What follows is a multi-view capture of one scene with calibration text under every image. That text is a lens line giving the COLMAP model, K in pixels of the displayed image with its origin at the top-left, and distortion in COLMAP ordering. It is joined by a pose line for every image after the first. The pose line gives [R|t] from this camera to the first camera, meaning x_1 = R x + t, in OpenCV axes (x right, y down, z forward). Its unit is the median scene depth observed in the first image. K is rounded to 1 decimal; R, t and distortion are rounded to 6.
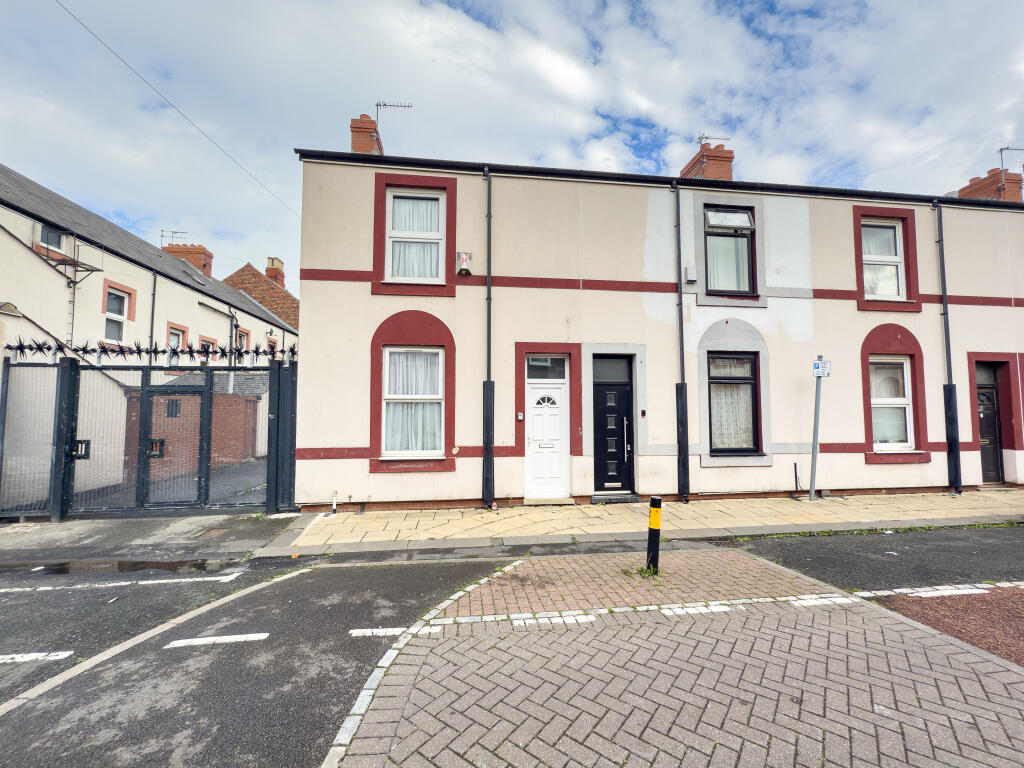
lens RADIAL K [[386.6, 0, 513.0], [0, 386.6, 383.5], [0, 0, 1]] dist [-0.000180, -0.000167]
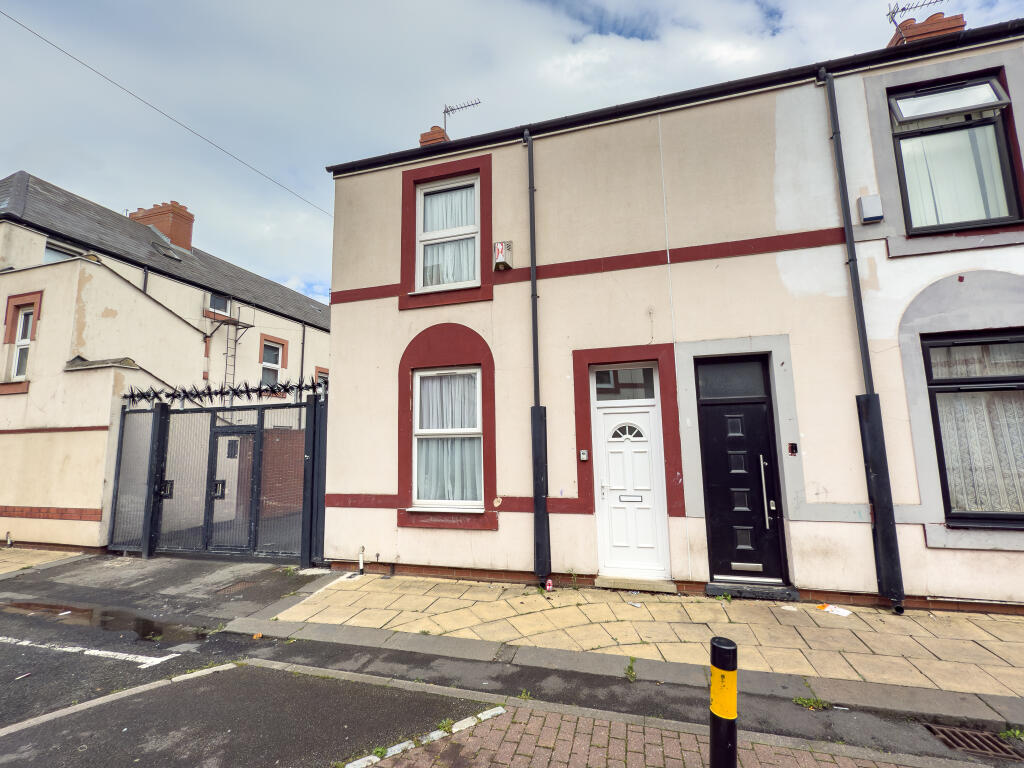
lens RADIAL K [[425.5, 0, 512.2], [0, 425.5, 384.7], [0, 0, 1]] dist [-0.001804, 0.000371]
pose [[0.928585, -0.065562, -0.365284, 0.186397], [0.041685, 0.996469, -0.072881, 0.008792], [0.368772, 0.052449, 0.928039, 0.231003]]
